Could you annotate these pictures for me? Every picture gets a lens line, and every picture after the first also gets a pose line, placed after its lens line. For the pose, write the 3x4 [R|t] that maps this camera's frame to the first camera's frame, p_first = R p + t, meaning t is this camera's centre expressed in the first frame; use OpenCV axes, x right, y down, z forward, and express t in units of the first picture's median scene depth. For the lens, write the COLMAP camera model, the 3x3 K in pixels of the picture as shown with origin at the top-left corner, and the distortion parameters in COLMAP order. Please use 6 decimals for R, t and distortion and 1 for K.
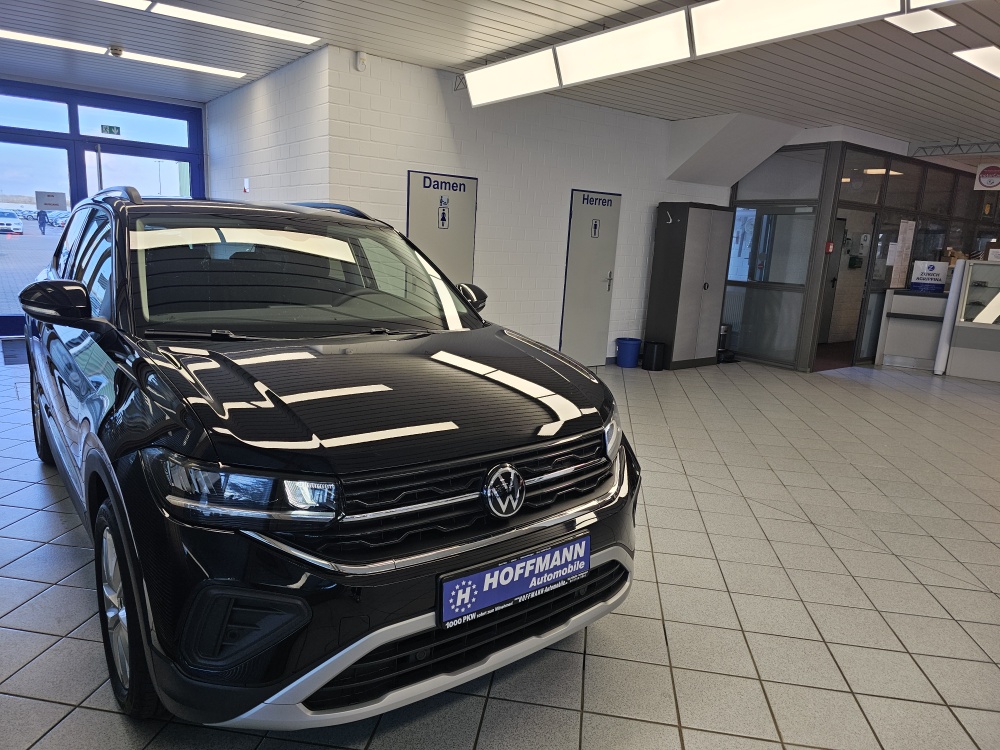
lens RADIAL K [[668.9, 0, 500.0], [0, 668.9, 375.0], [0, 0, 1]] dist [0.039713, -0.006153]
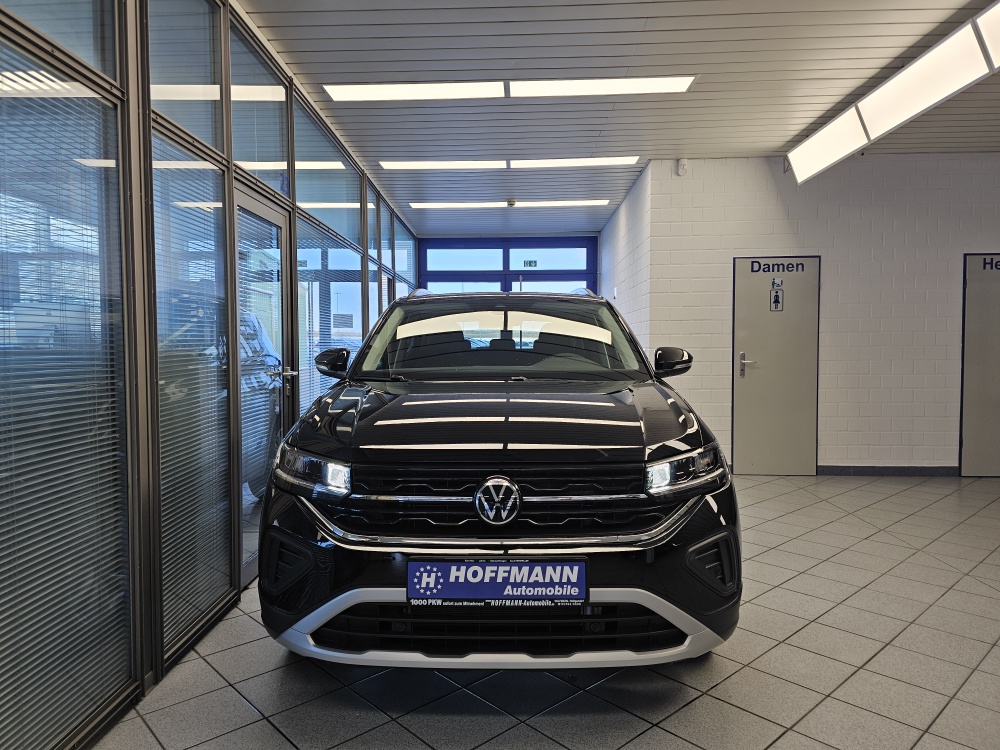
lens RADIAL K [[675.1, 0, 501.9], [0, 675.1, 368.5], [0, 0, 1]] dist [0.046195, -0.045826]
pose [[0.773277, -0.034080, -0.633151, 0.698226], [-0.081578, 0.984908, -0.152646, 0.124928], [0.628798, 0.169689, 0.758827, 0.125234]]
